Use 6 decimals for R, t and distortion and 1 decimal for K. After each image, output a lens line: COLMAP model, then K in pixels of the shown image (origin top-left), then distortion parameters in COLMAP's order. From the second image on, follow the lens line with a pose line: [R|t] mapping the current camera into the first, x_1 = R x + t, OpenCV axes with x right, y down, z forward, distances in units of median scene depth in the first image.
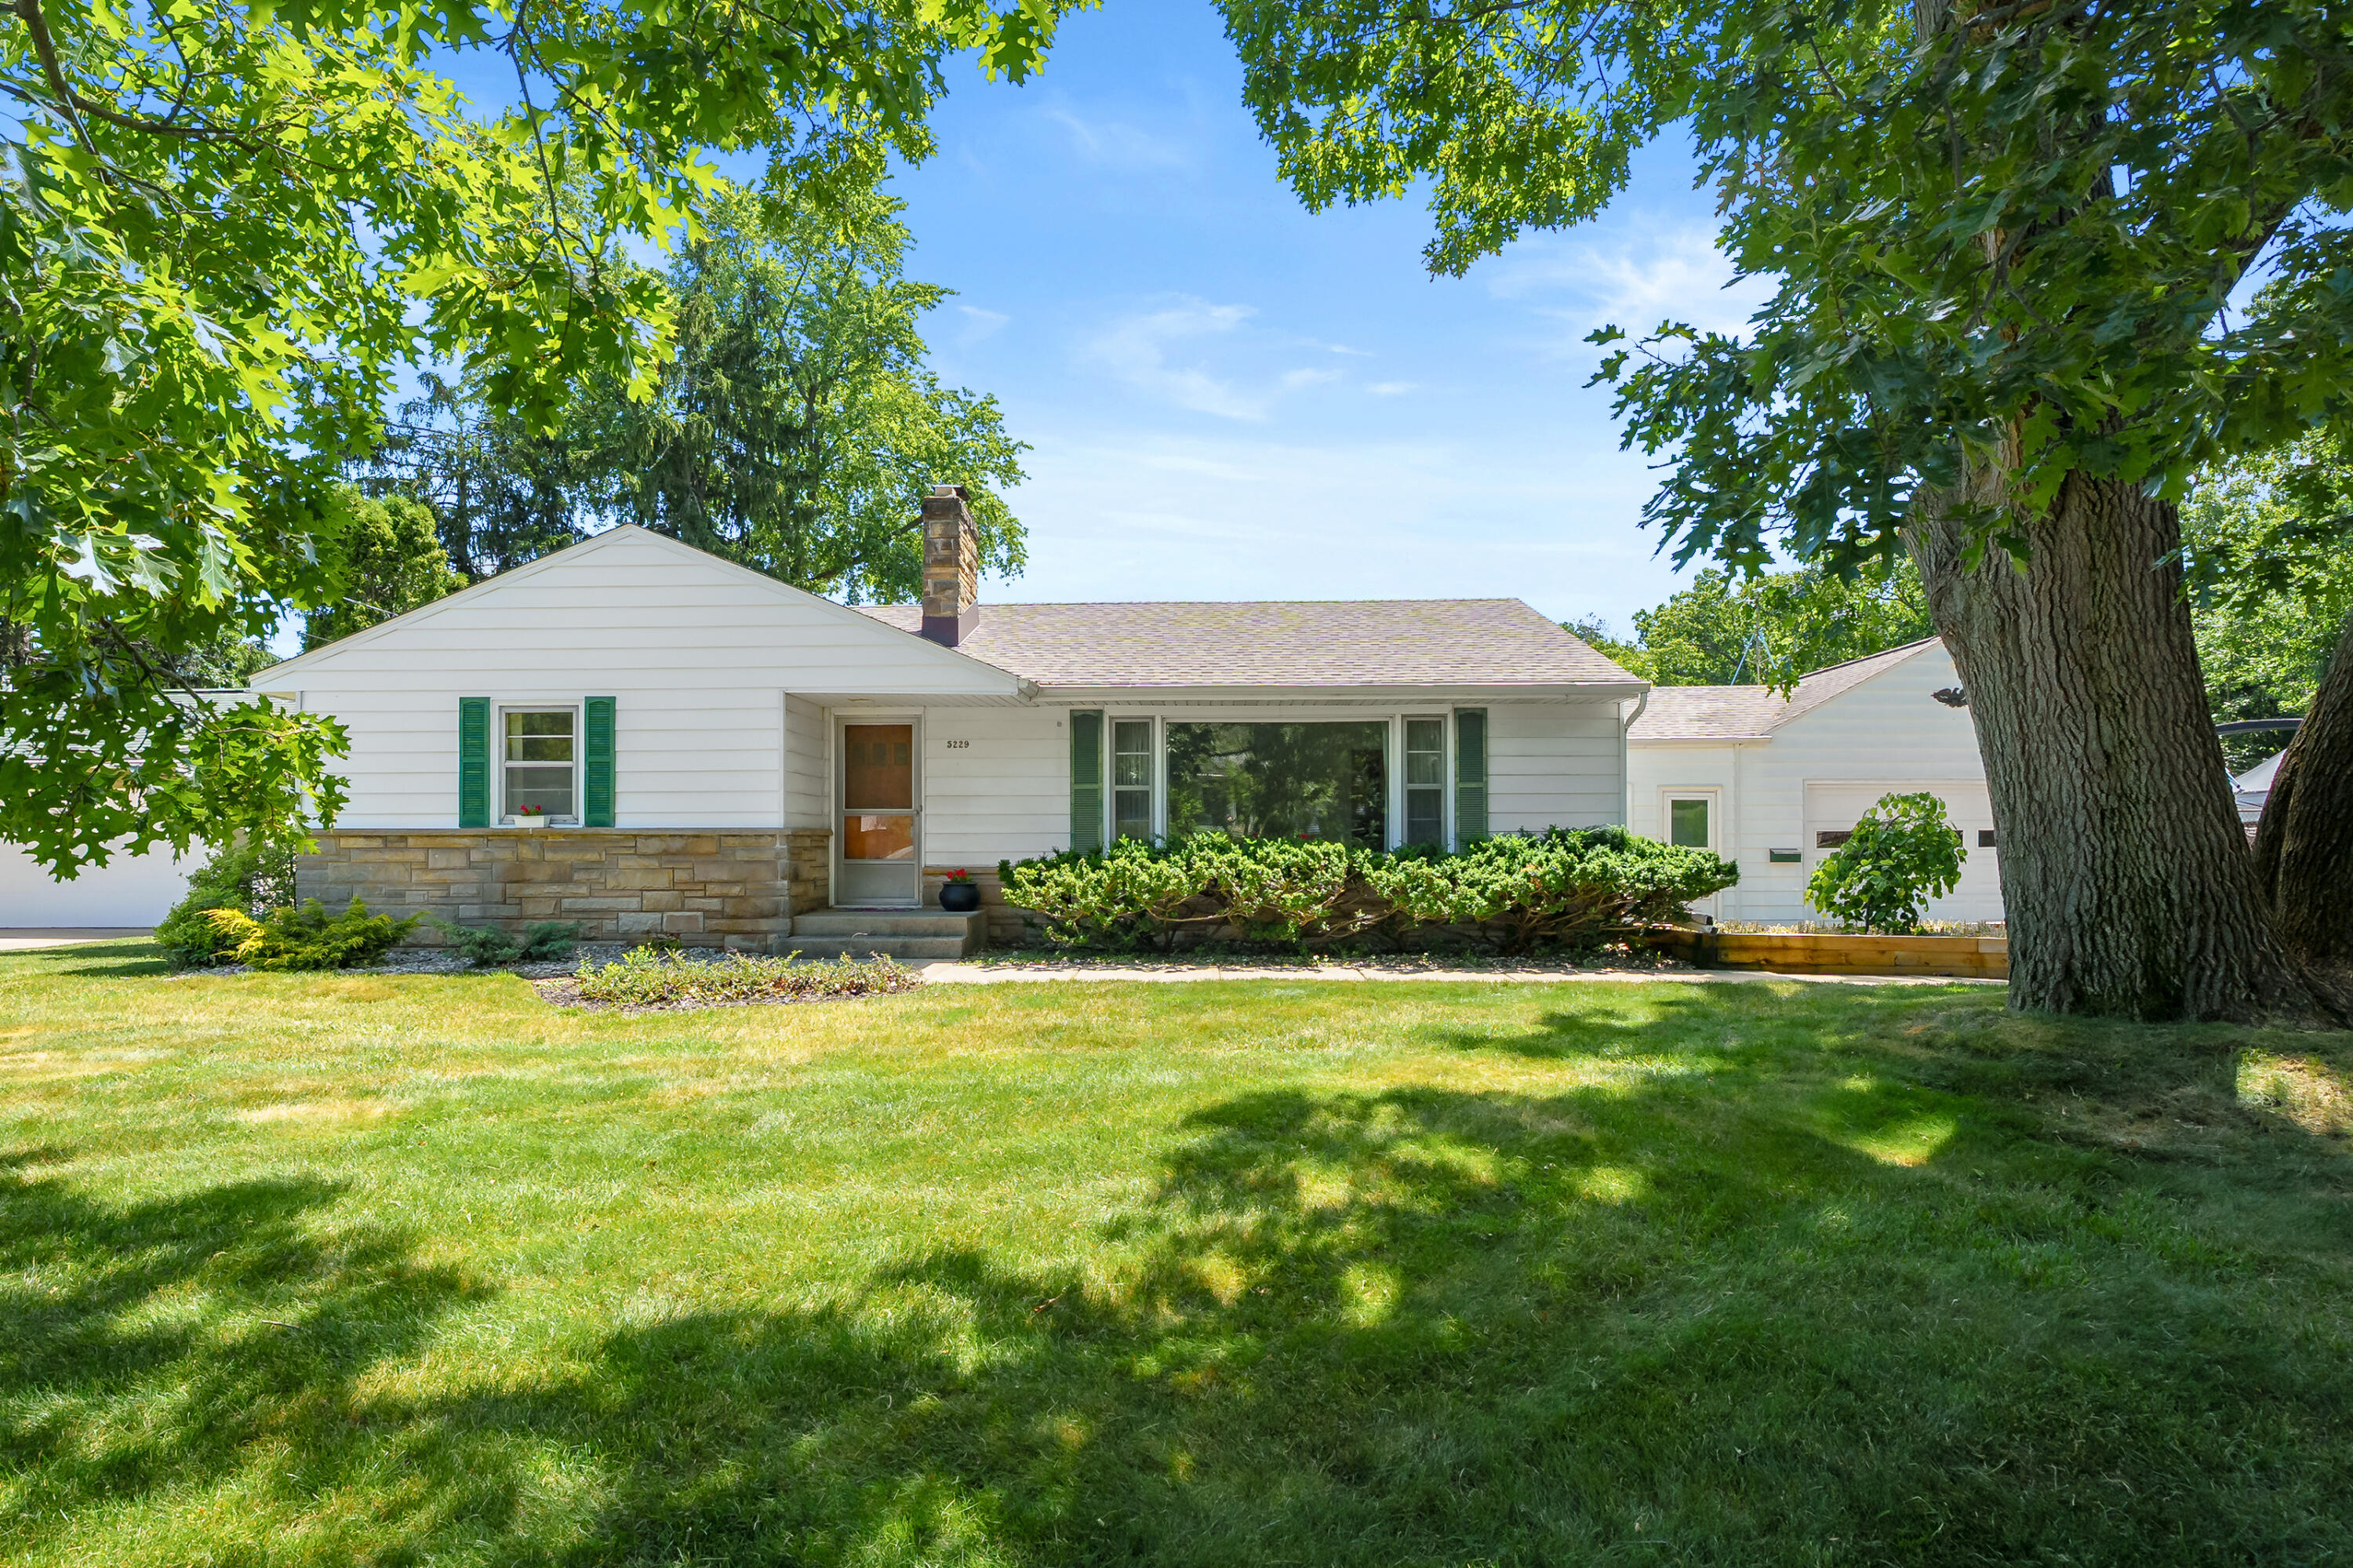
lens RADIAL K [[1065.1, 0, 1149.5], [0, 1065.1, 840.7], [0, 0, 1]] dist [-0.010355, 0.000181]
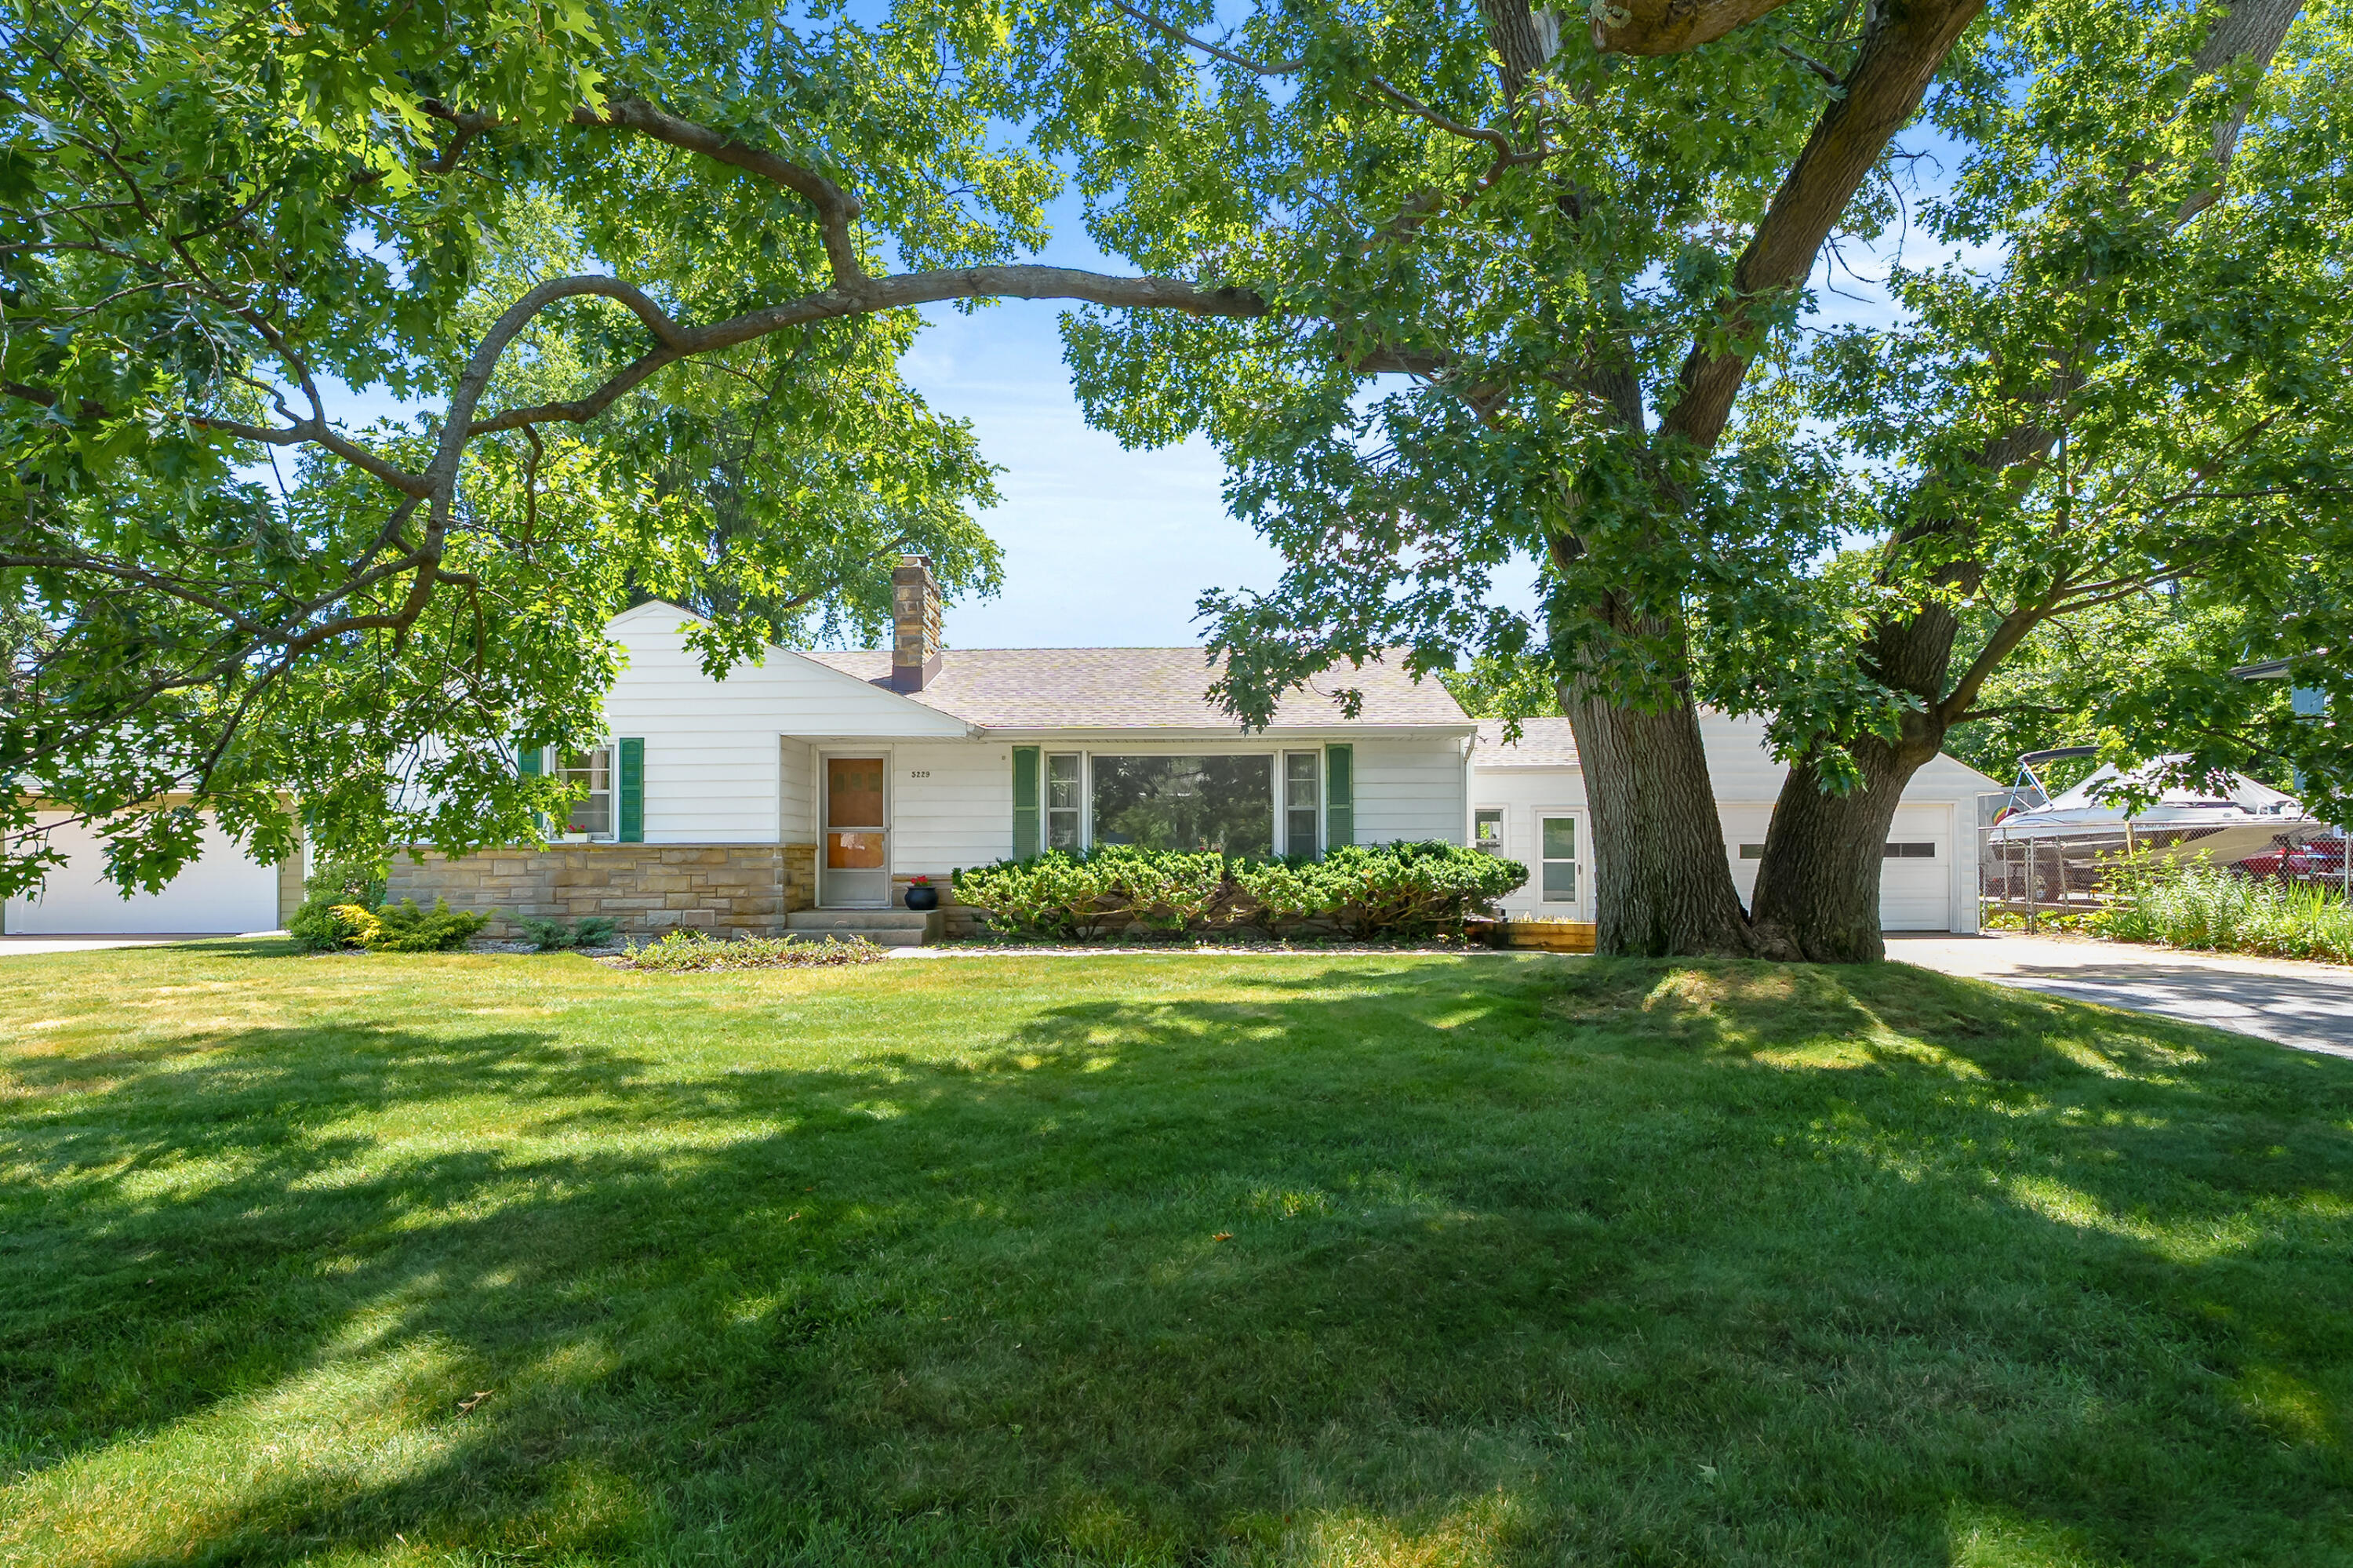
lens RADIAL K [[1148.6, 0, 1157.5], [0, 1148.6, 846.3], [0, 0, 1]] dist [-0.002691, 0.000310]
pose [[0.999971, -0.002402, 0.007243, 0.091296], [0.002504, 0.999898, -0.014069, 0.012589], [-0.007208, 0.014087, 0.999875, -0.355286]]
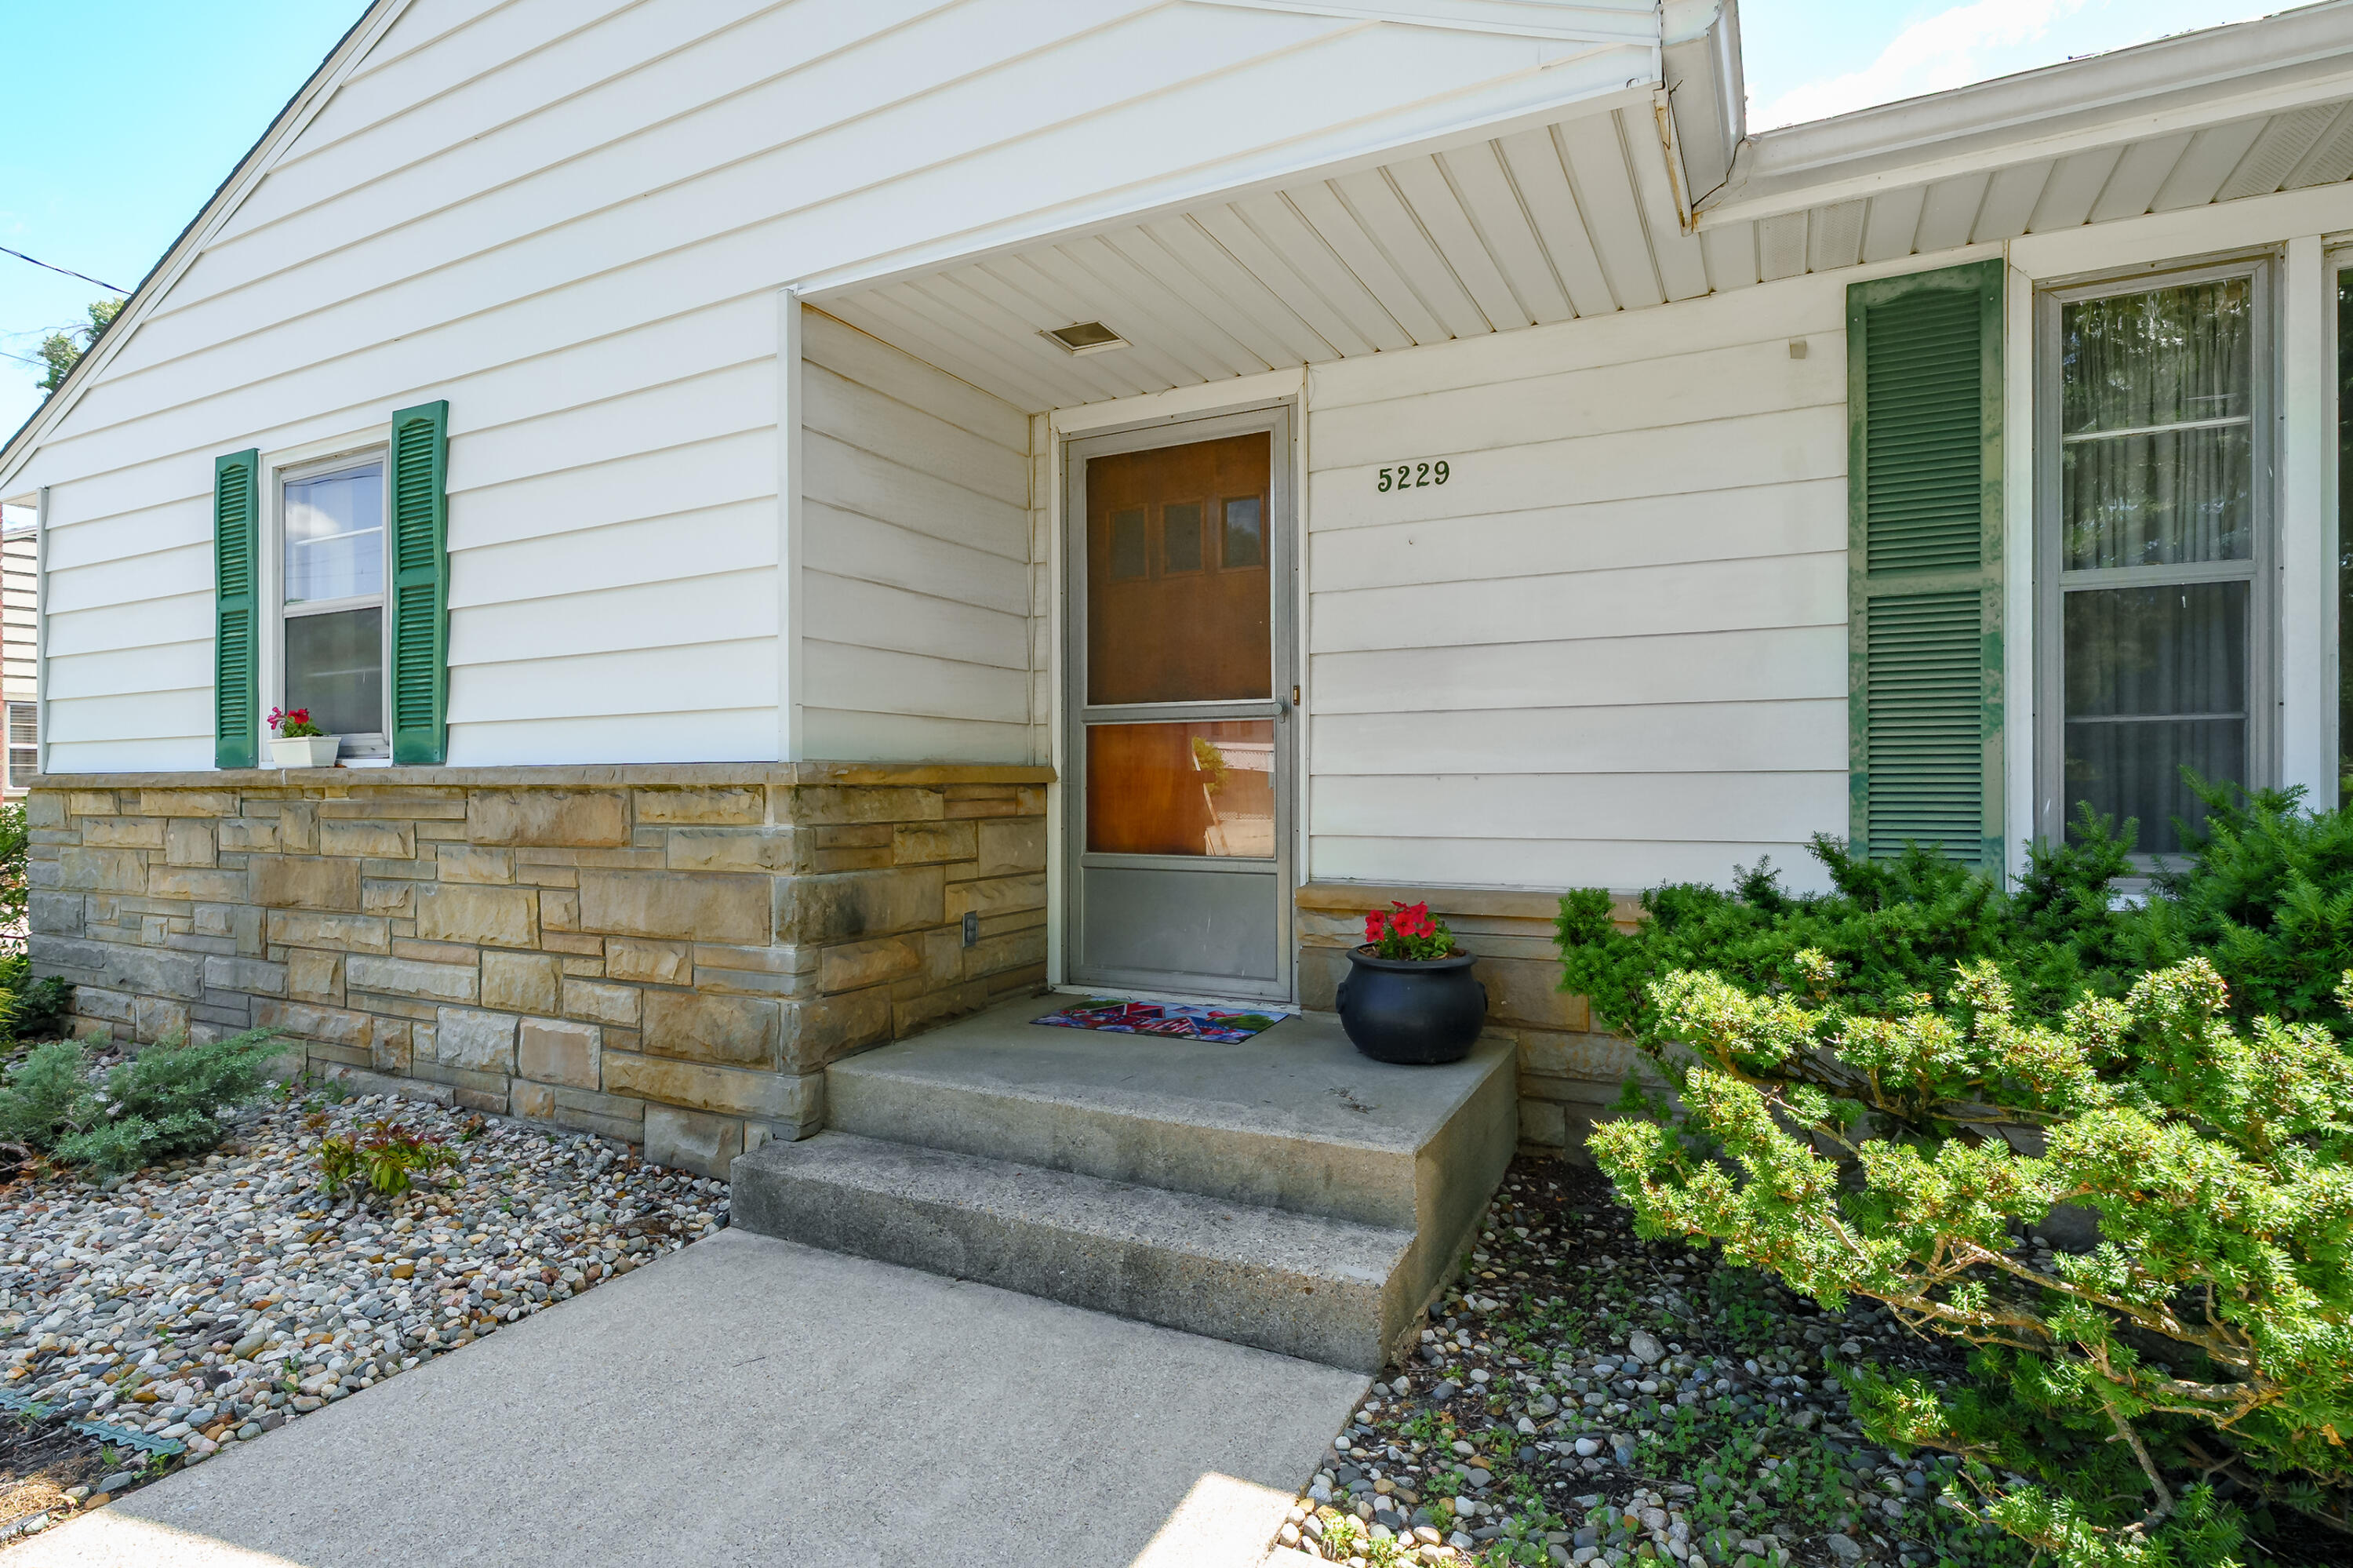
lens RADIAL K [[1163.3, 0, 1184.3], [0, 1163.3, 787.7], [0, 0, 1]] dist [-0.003313, -0.000491]
pose [[0.901739, -0.001521, -0.432279, -0.108551], [0.003704, 0.999984, 0.004209, -0.005806], [0.432266, -0.005396, 0.901730, 0.758426]]
